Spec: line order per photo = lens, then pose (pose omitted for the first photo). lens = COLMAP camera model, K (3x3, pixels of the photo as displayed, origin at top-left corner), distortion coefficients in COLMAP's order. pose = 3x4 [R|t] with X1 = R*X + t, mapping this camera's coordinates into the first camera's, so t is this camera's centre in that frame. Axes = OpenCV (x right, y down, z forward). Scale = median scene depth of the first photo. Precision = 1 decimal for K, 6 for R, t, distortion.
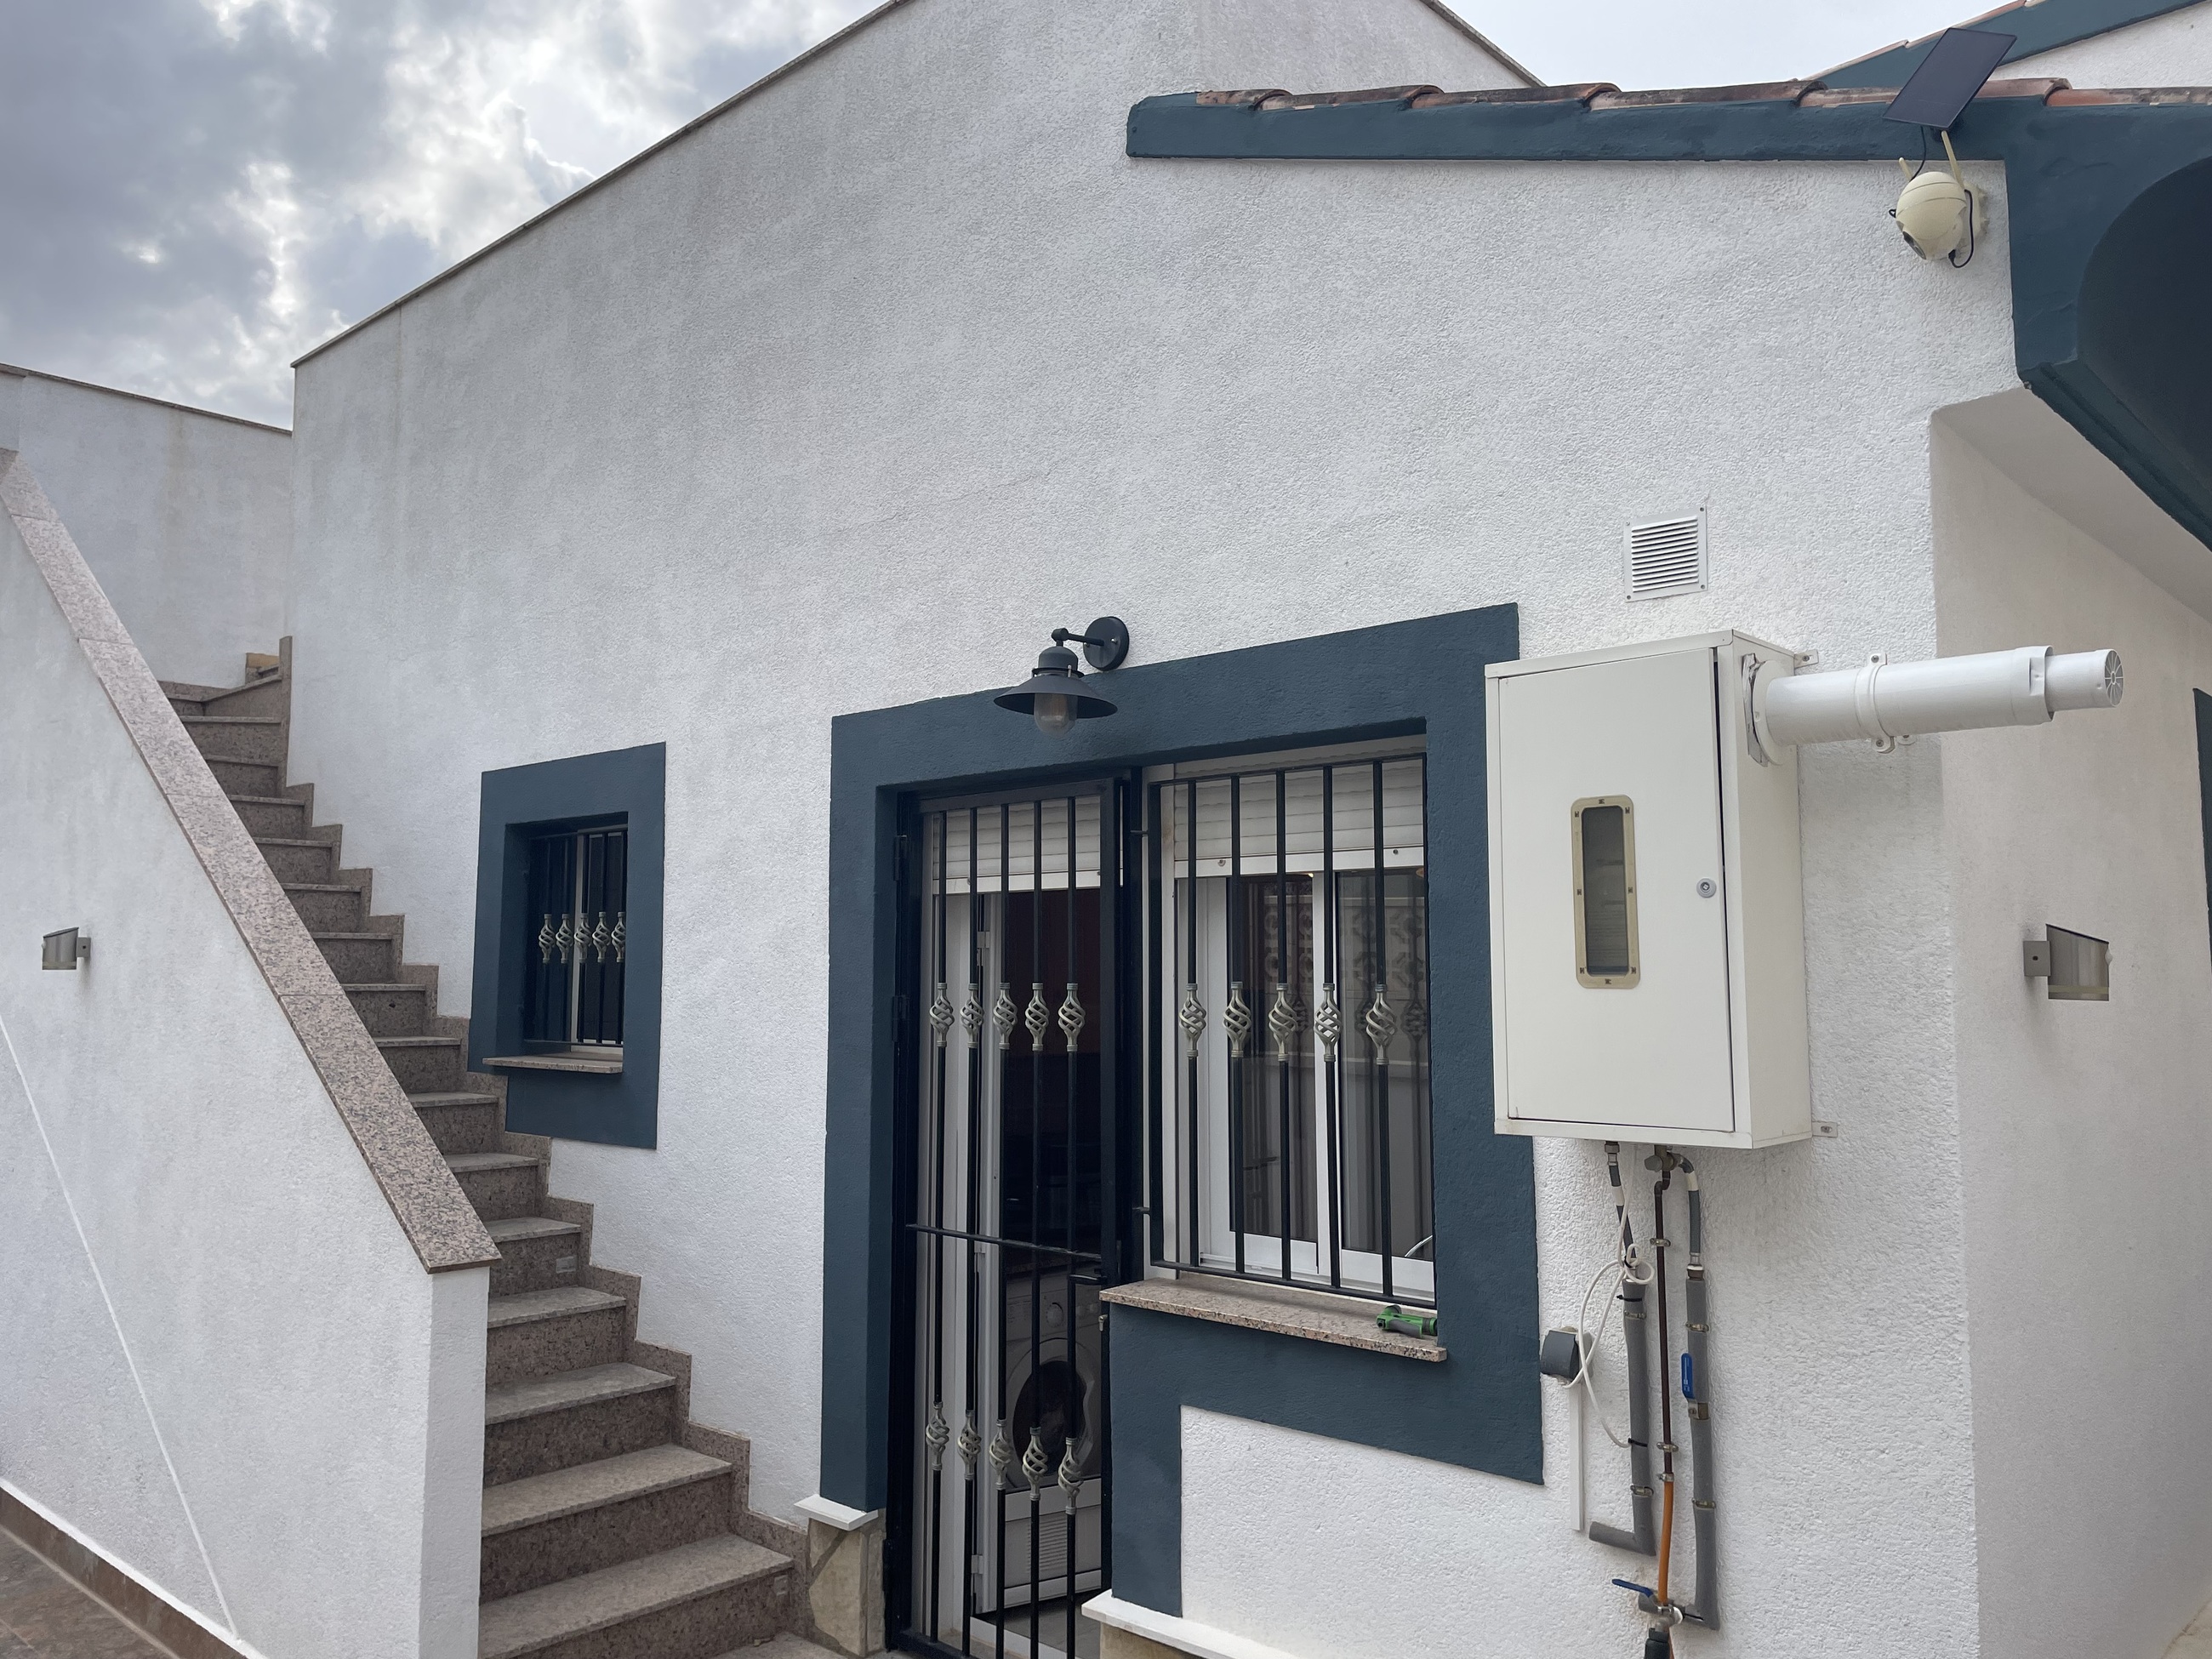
lens RADIAL K [[1666.1, 0, 1104.2], [0, 1666.1, 821.3], [0, 0, 1]] dist [0.096757, -0.122838]
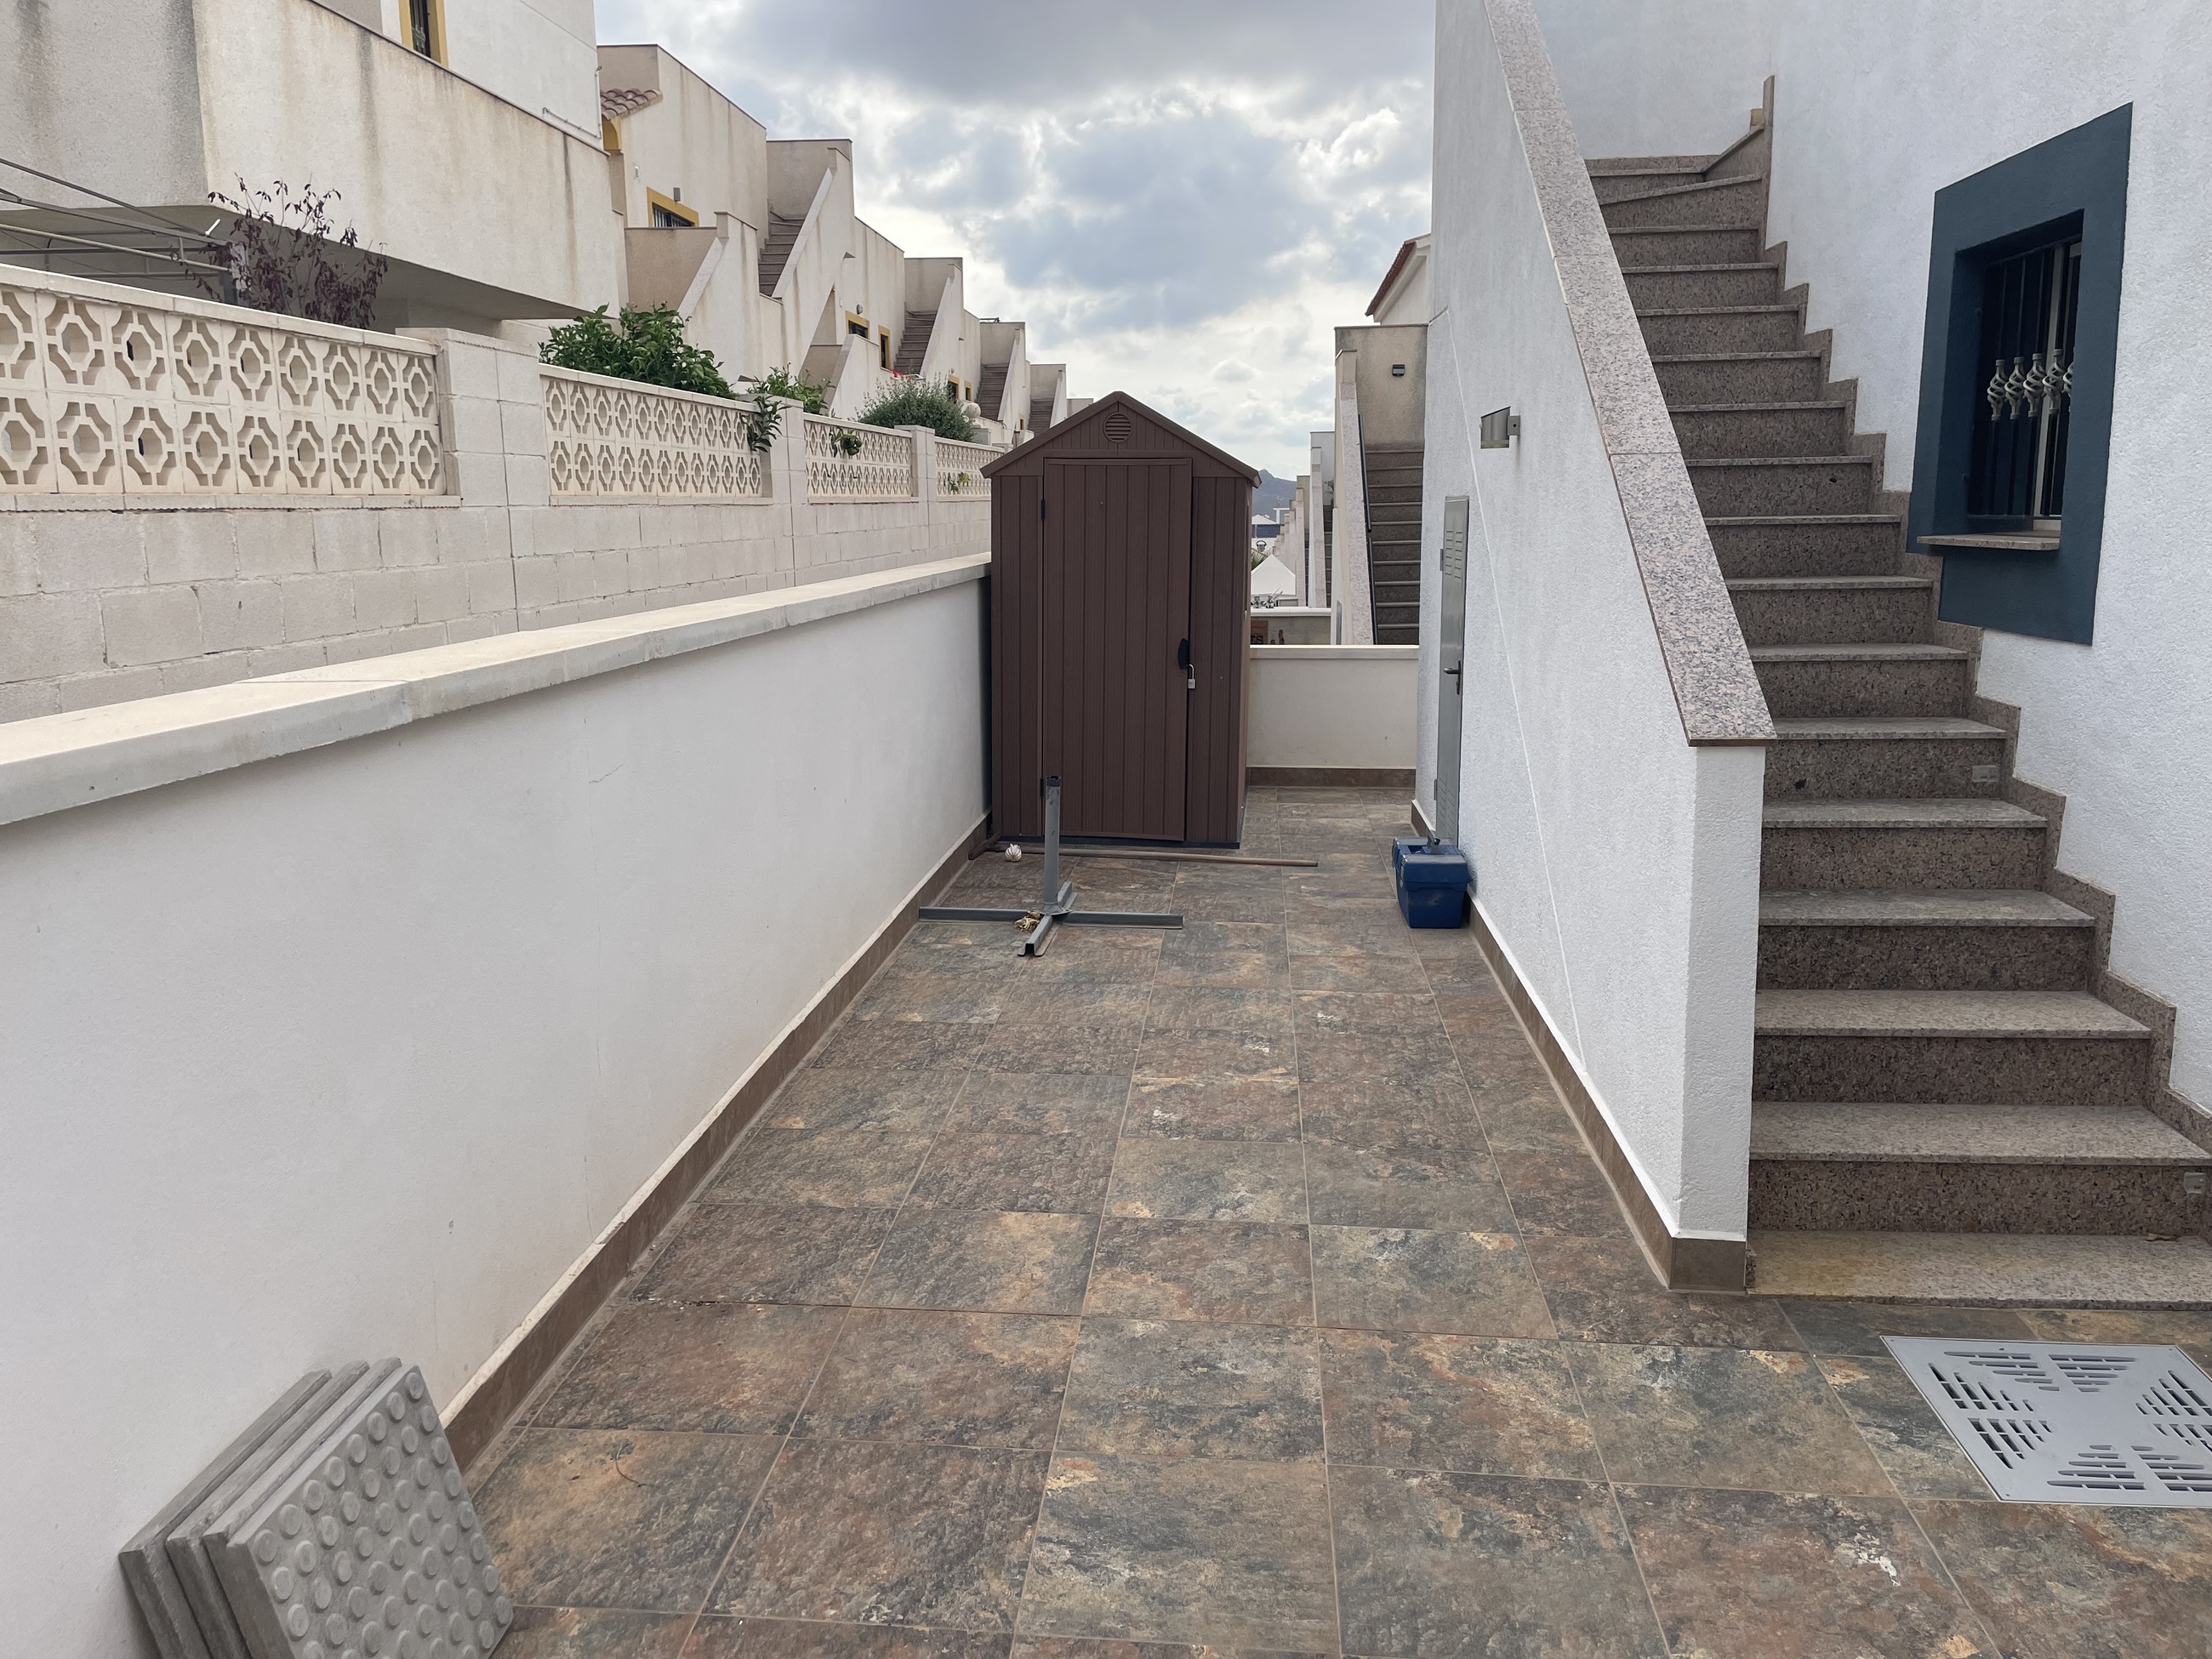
lens RADIAL K [[1666.1, 0, 1096.8], [0, 1666.1, 819.2], [0, 0, 1]] dist [0.096757, -0.122838]
pose [[0.612568, 0.129405, -0.779753, 0.087366], [0.093137, 0.967817, 0.233784, 0.044807], [0.784911, -0.215833, 0.580802, 0.150042]]
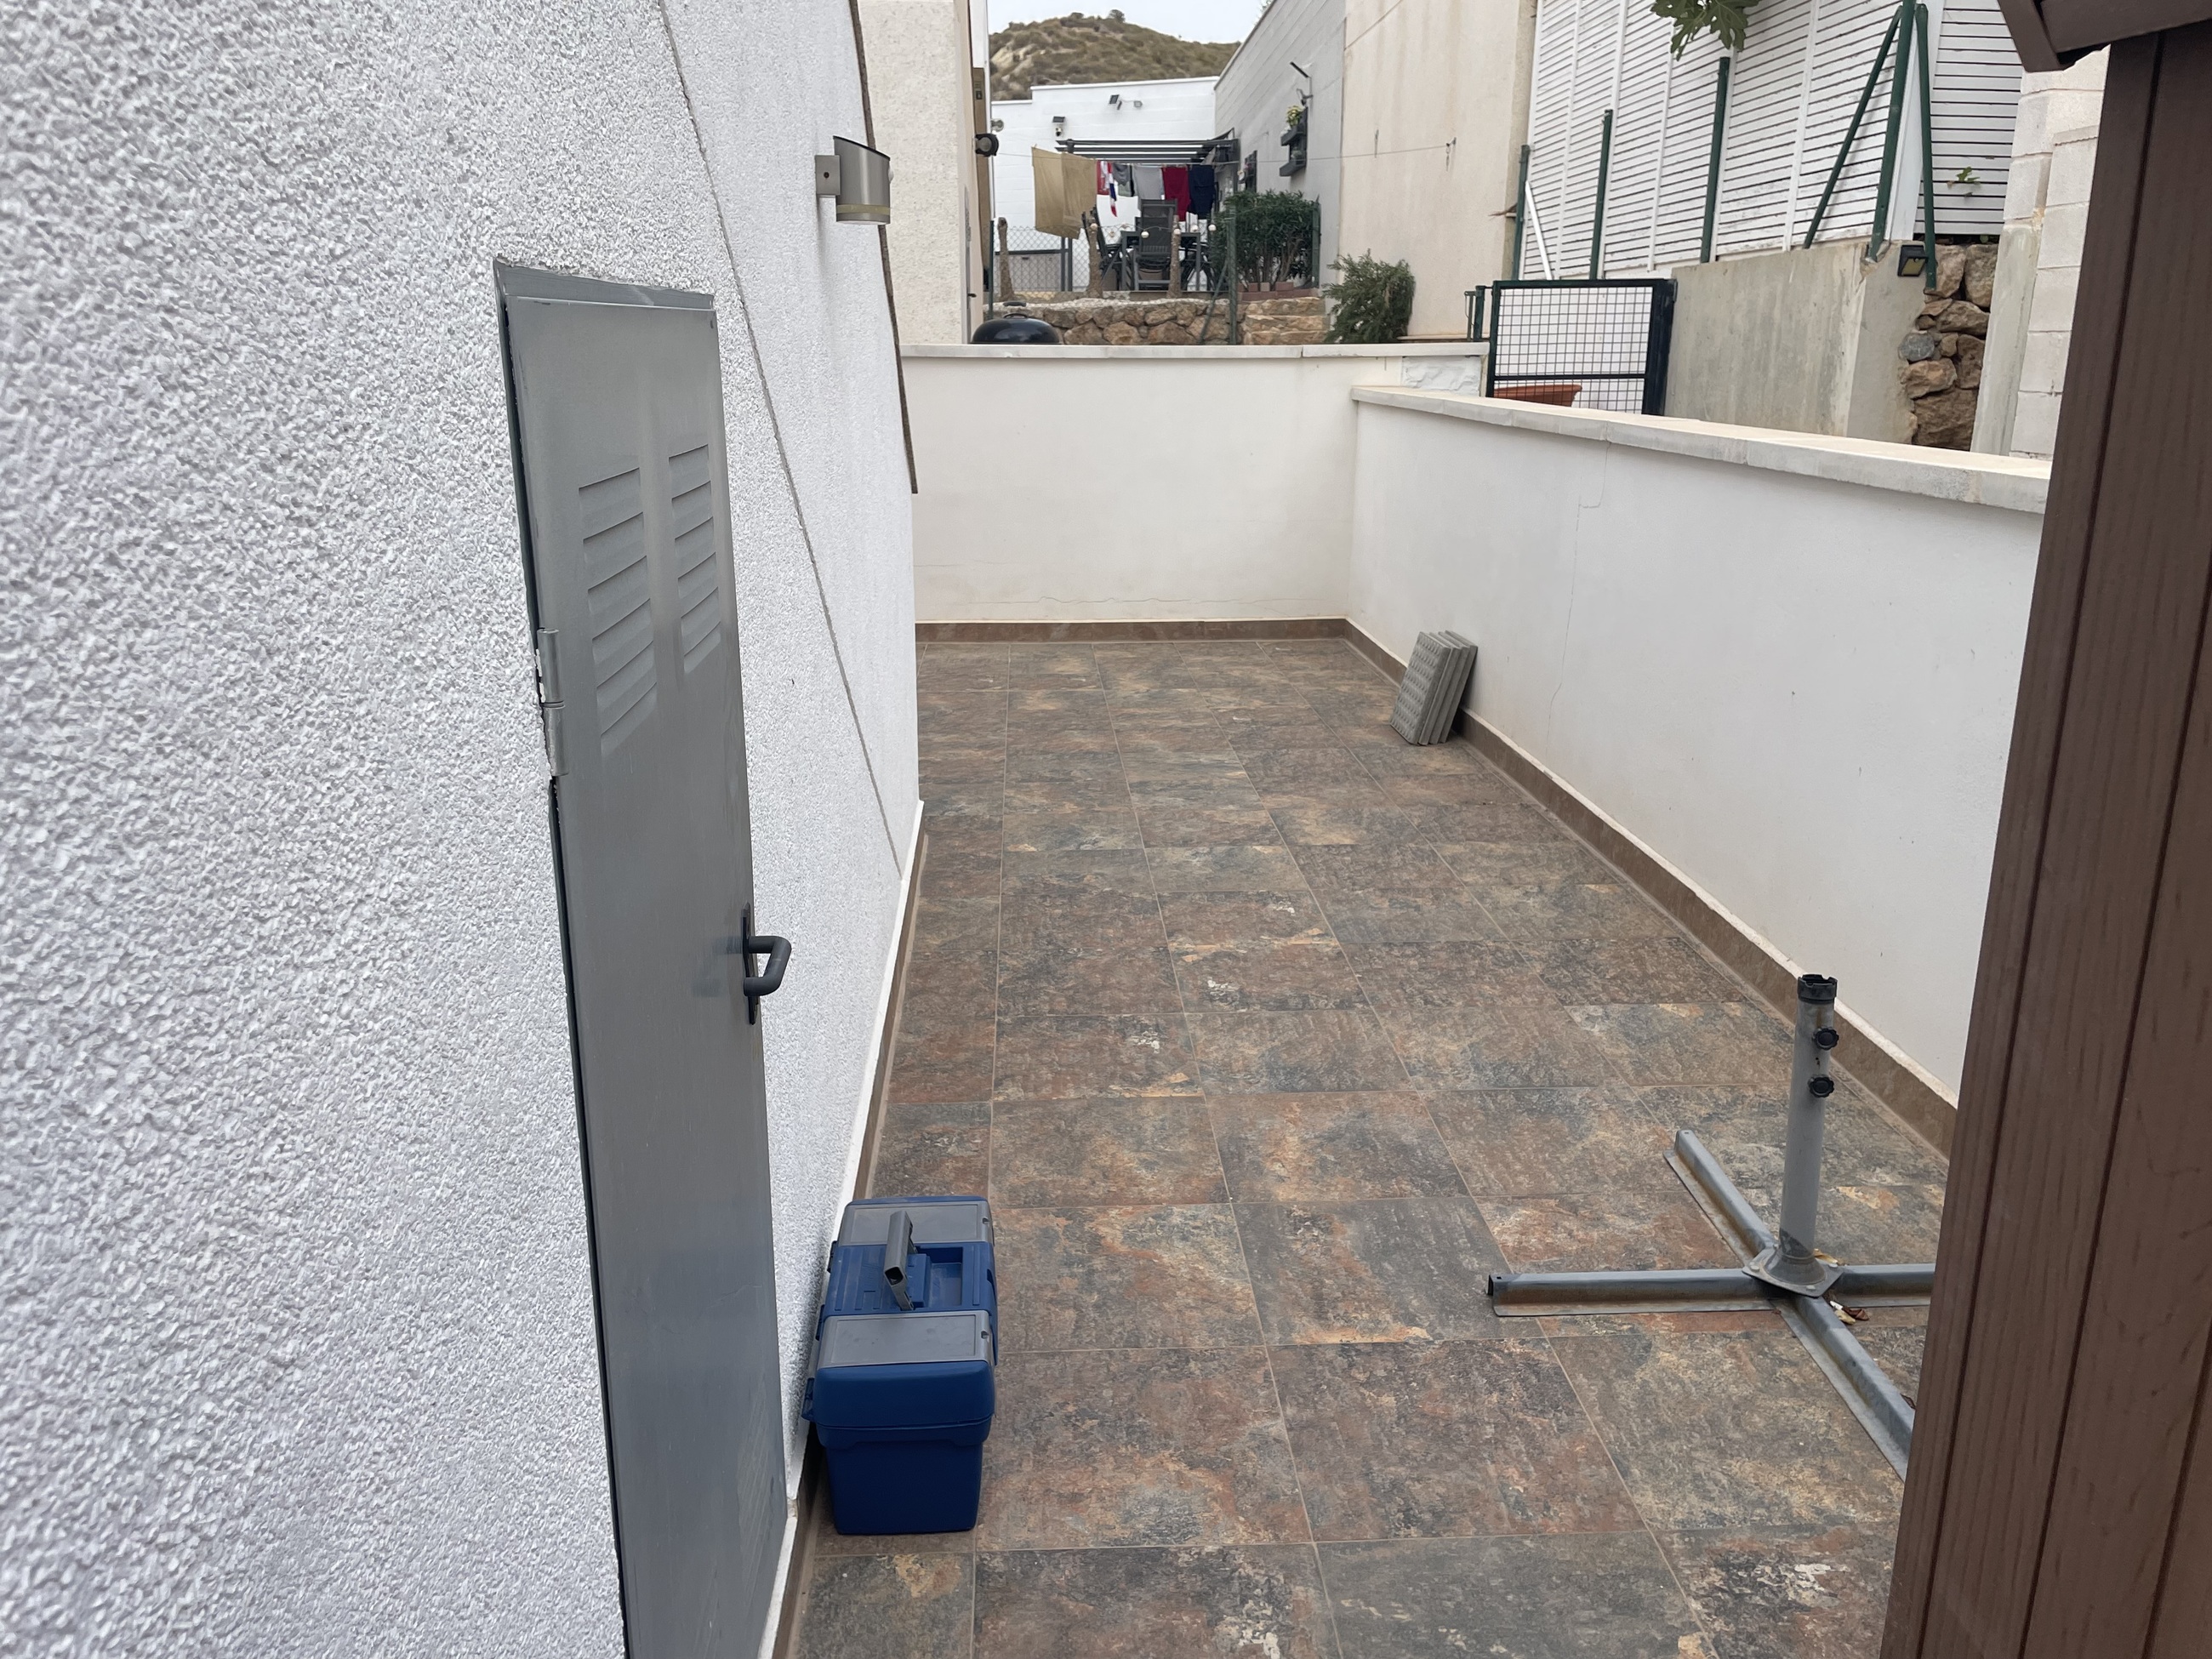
lens RADIAL K [[1666.1, 0, 1103.7], [0, 1666.1, 844.9], [0, 0, 1]] dist [0.096757, -0.122838]
pose [[-0.717453, -0.206742, 0.665221, -0.978081], [-0.072884, 0.971981, 0.223473, 0.148258], [-0.692783, 0.111848, -0.712419, 1.265306]]
